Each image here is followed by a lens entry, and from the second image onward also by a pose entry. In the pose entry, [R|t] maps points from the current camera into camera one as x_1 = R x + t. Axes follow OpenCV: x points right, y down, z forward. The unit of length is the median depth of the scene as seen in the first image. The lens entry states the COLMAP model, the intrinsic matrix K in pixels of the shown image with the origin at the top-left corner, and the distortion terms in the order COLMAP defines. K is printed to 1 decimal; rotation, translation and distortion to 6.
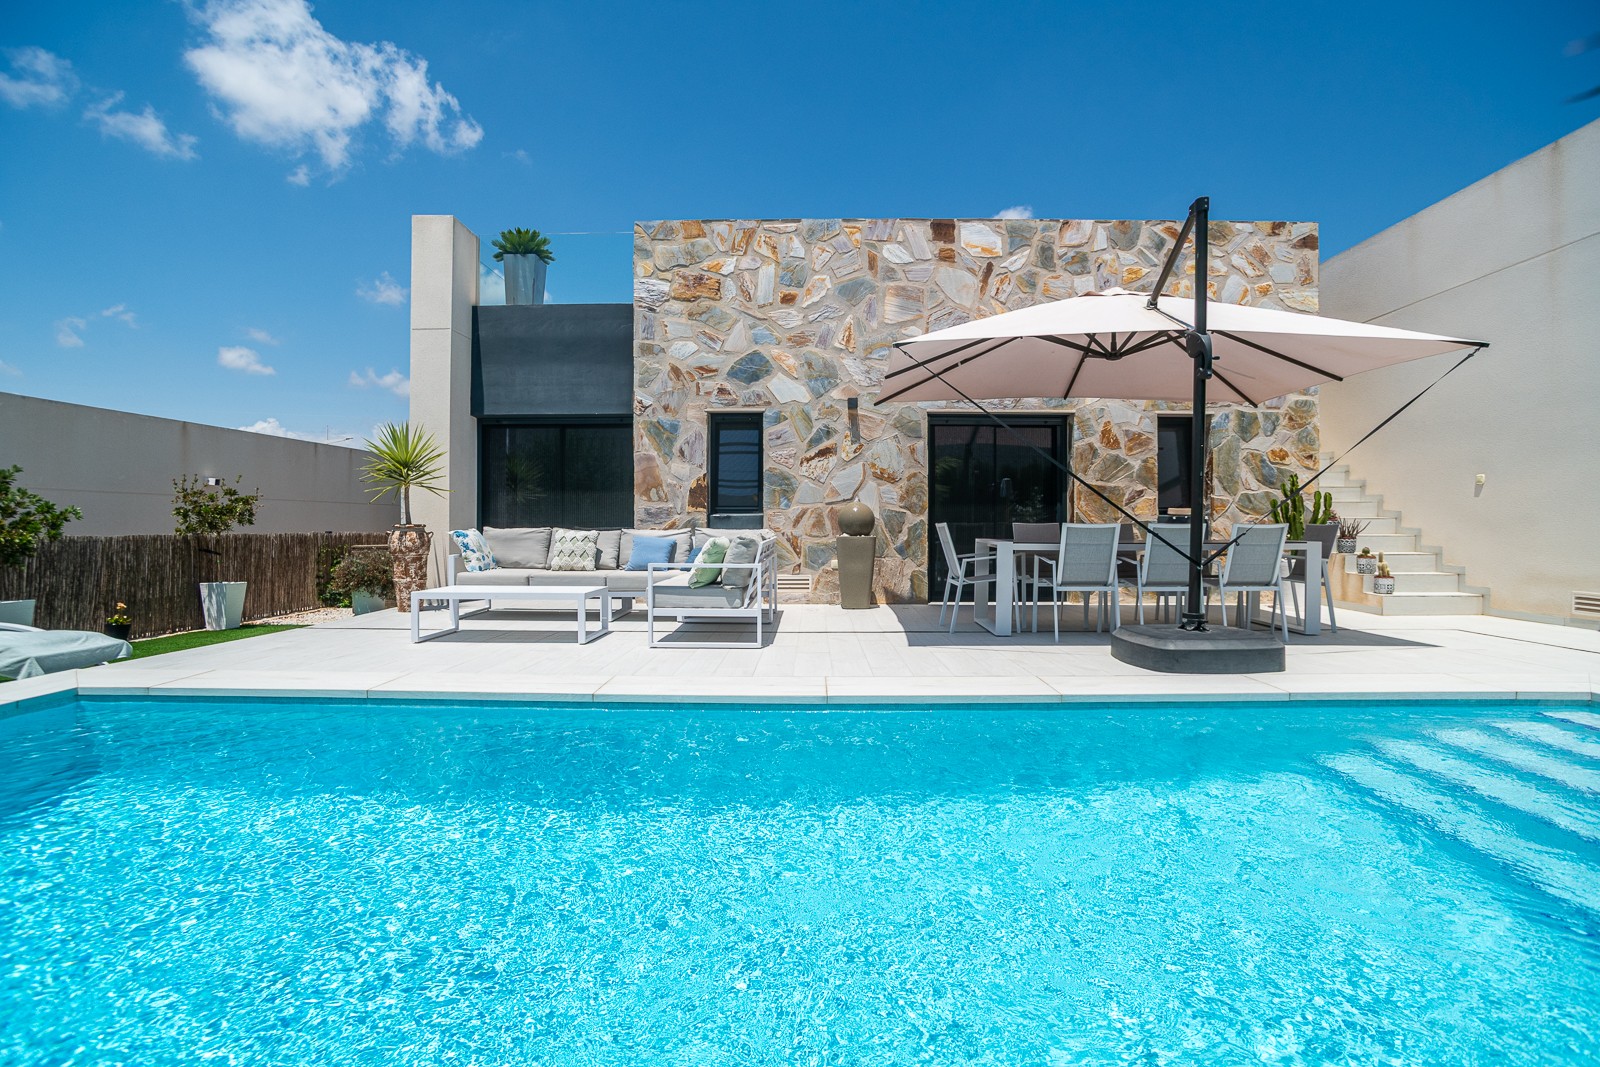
lens RADIAL K [[805.1, 0, 864.4], [0, 805.1, 519.9], [0, 0, 1]] dist [-0.063437, 0.027609]
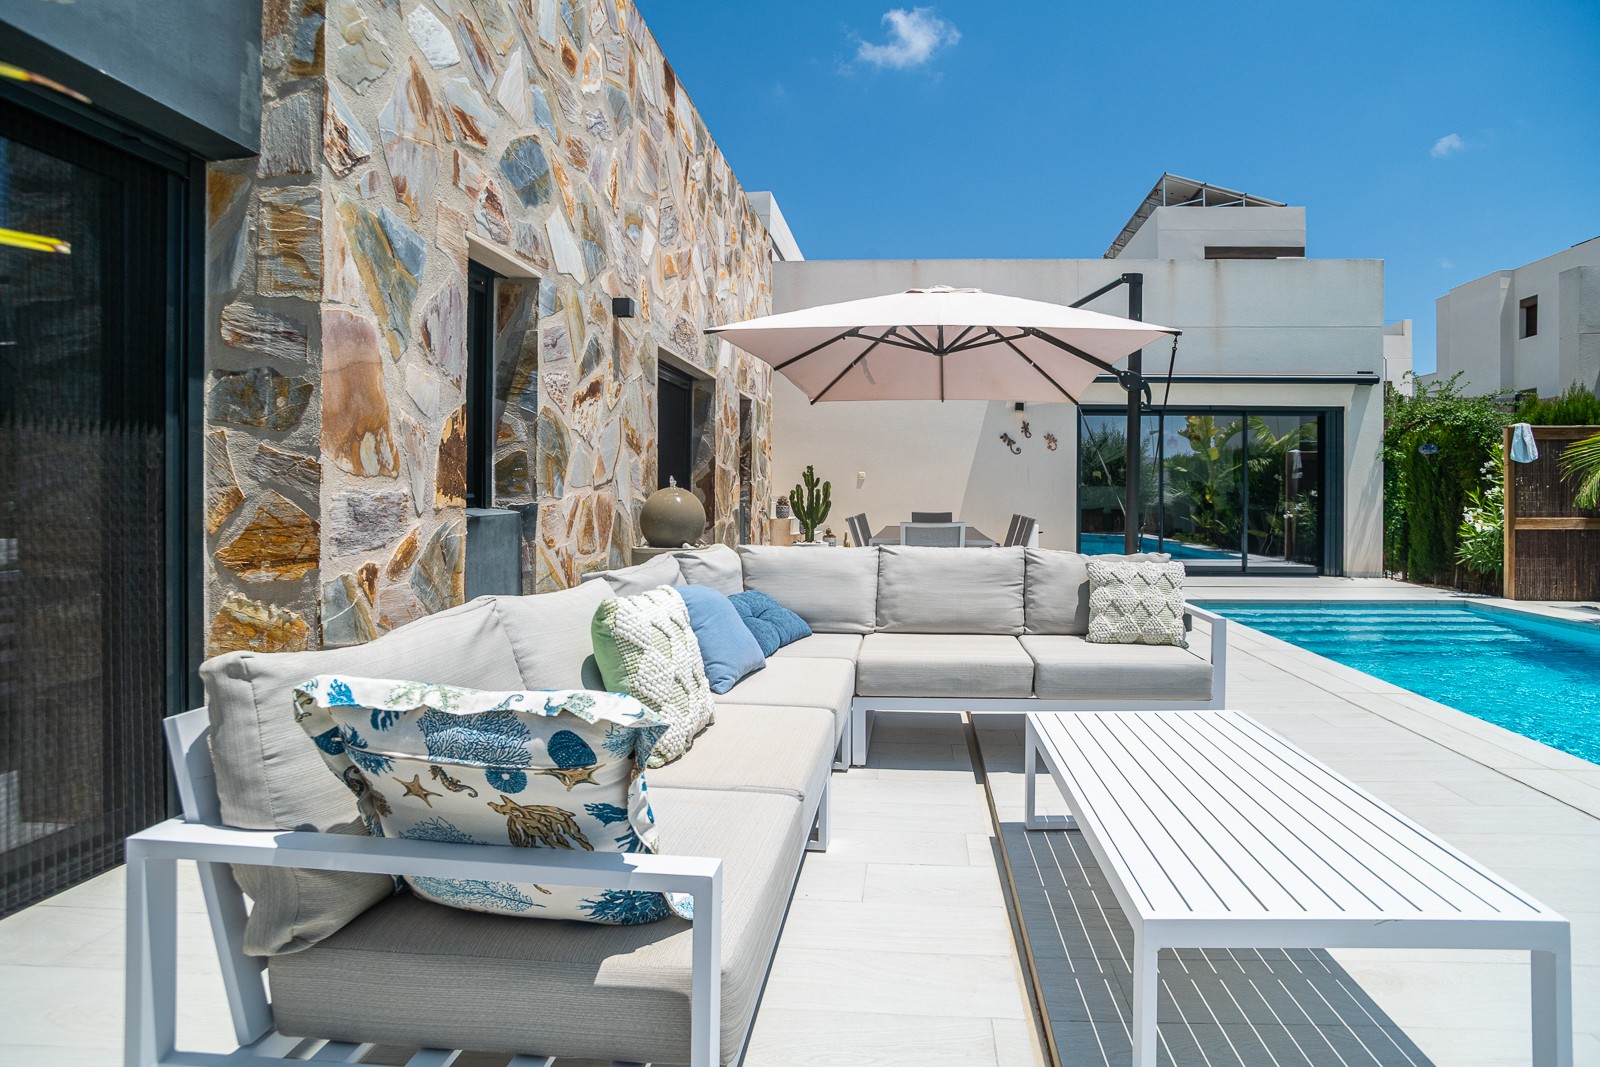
lens RADIAL K [[805.1, 0, 879.4], [0, 805.1, 488.3], [0, 0, 1]] dist [-0.063437, 0.027609]
pose [[0.046687, 0.006192, 0.998890, -0.554028], [-0.003763, 0.999975, -0.006023, -0.017561], [-0.998902, -0.003478, 0.046709, 0.792128]]
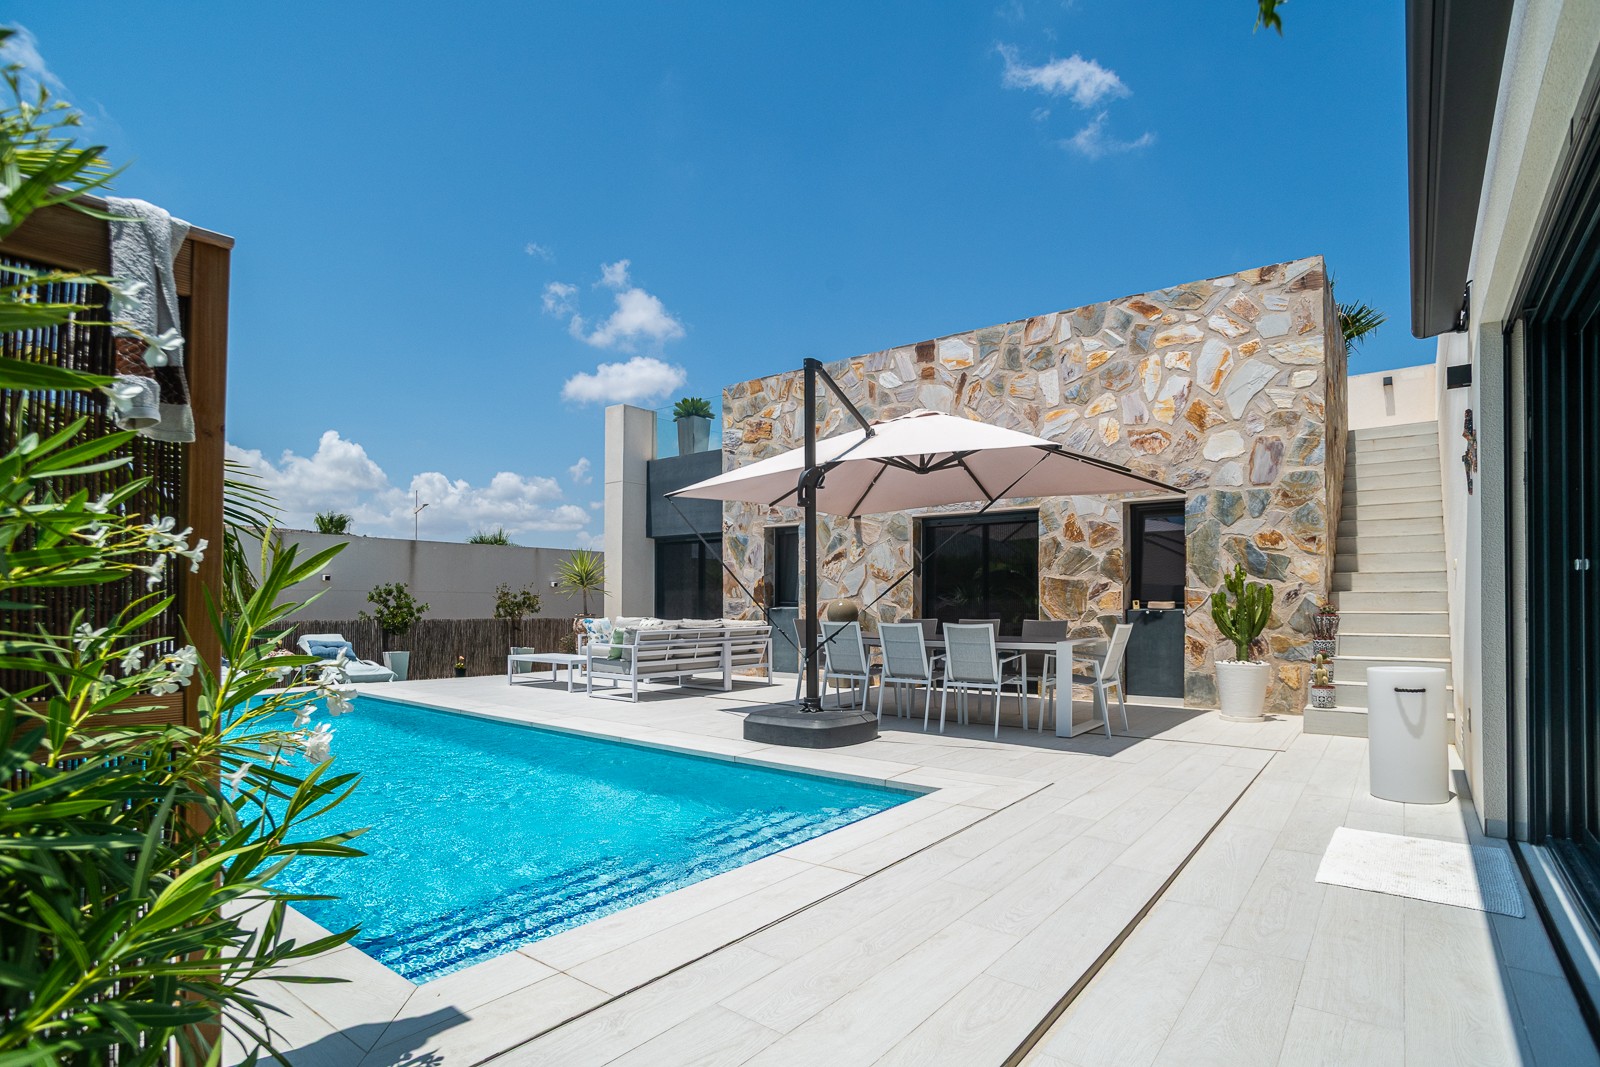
lens RADIAL K [[805.1, 0, 817.7], [0, 805.1, 607.3], [0, 0, 1]] dist [-0.063437, 0.027609]
pose [[0.797383, 0.002094, -0.603470, 0.649233], [-0.001218, 0.999998, 0.001860, -0.009613], [0.603473, -0.000748, 0.797383, 0.025488]]
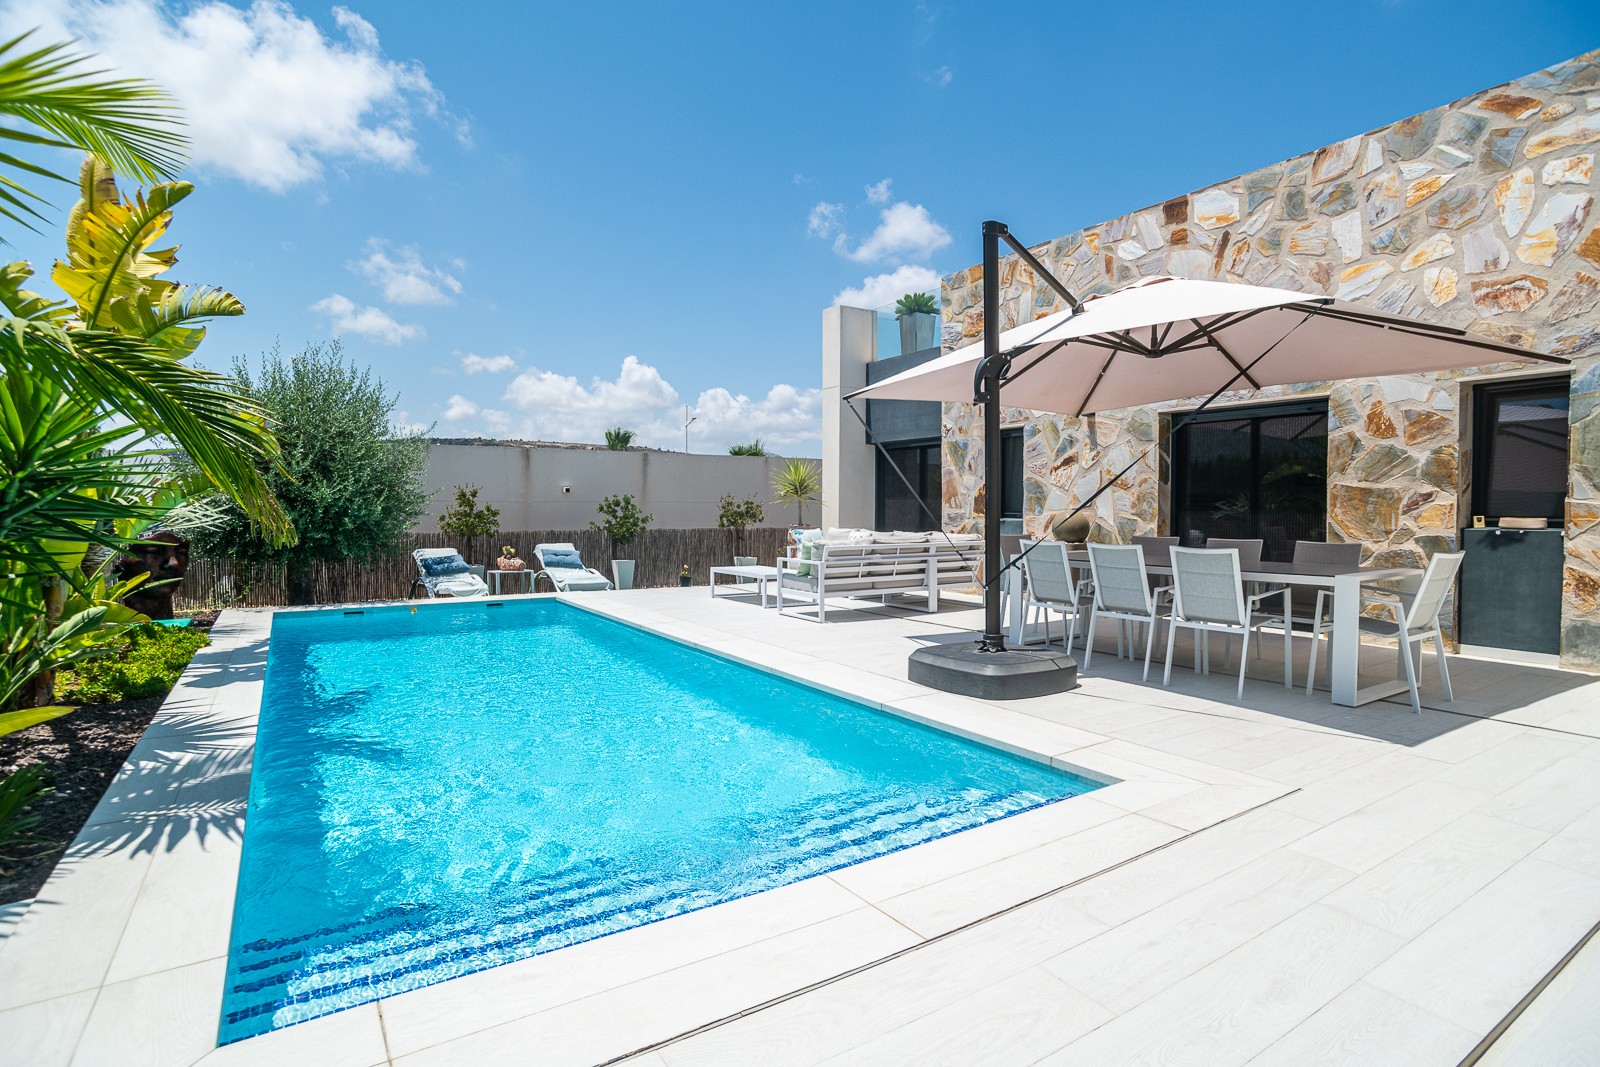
lens RADIAL K [[805.1, 0, 790.1], [0, 805.1, 528.8], [0, 0, 1]] dist [-0.063437, 0.027609]
pose [[0.534097, 0.021126, -0.845159, 0.630729], [-0.005658, 0.999755, 0.021415, -0.016696], [0.845405, -0.006656, 0.534085, 0.146049]]
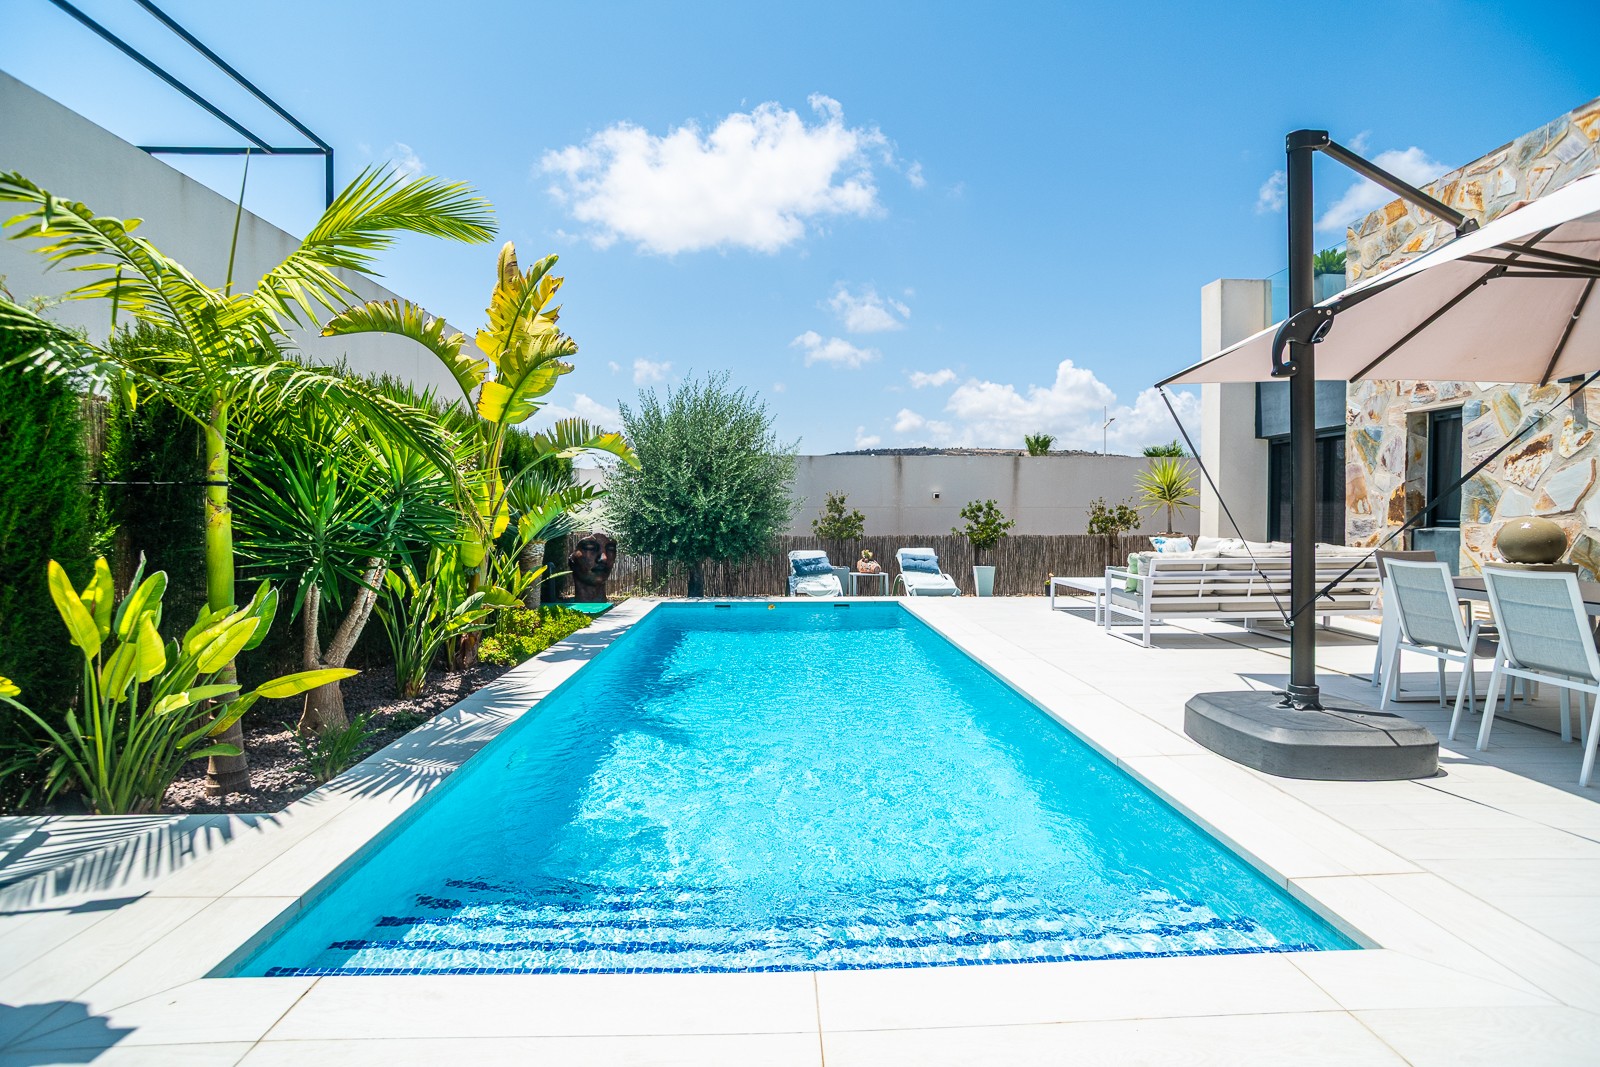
lens RADIAL K [[773.1, 0, 809.4], [0, 773.1, 530.6], [0, 0, 1]] dist [-0.055824, 0.029294]
pose [[0.040447, 0.022384, -0.998931, 0.616623], [-0.003794, 0.999745, 0.022248, -0.020846], [0.999174, 0.002890, 0.040522, 0.304659]]
